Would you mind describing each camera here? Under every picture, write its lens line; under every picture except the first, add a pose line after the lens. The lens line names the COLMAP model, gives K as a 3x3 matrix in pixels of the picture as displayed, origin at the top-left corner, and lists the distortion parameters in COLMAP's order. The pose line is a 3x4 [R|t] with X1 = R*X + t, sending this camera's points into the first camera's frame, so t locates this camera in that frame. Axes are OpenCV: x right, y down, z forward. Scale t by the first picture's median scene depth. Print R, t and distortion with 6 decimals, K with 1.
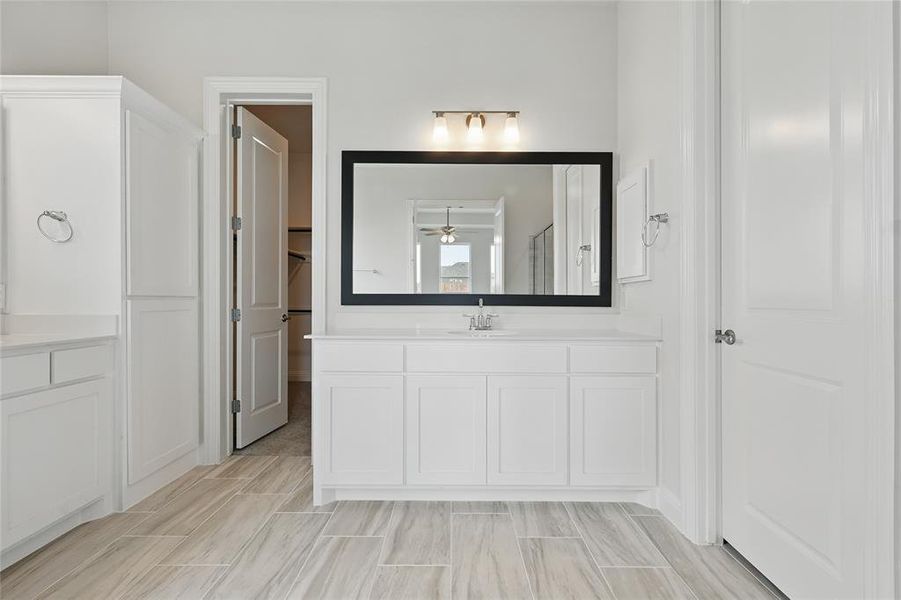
lens RADIAL K [[393.0, 0, 453.1], [0, 393.0, 301.0], [0, 0, 1]] dist [0.001556, -0.000528]
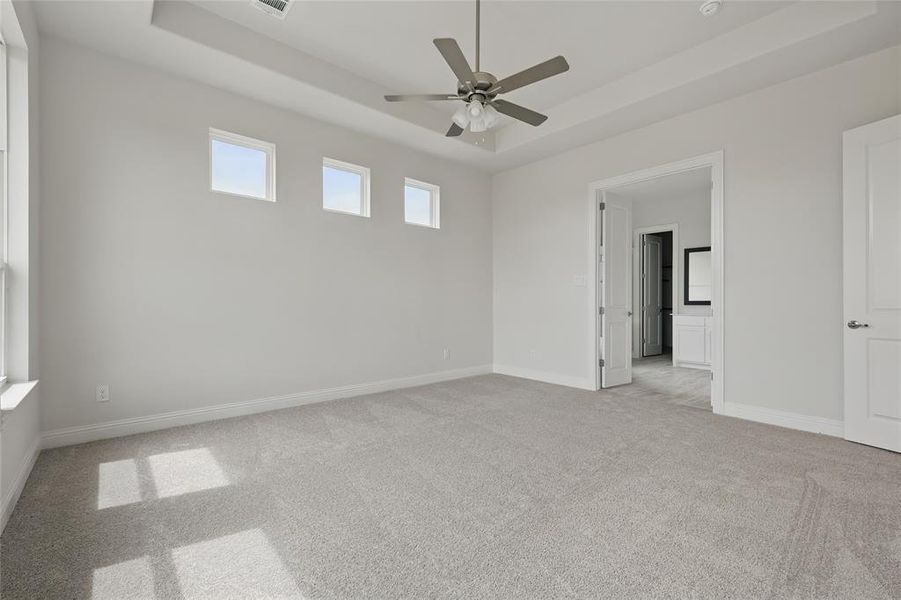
lens RADIAL K [[393.0, 0, 453.1], [0, 393.0, 301.0], [0, 0, 1]] dist [0.001556, -0.000528]
pose [[0.654156, -0.002931, -0.756354, 0.713721], [0.000734, 0.999994, -0.003241, -0.010382], [0.756359, 0.001565, 0.654155, -1.952266]]
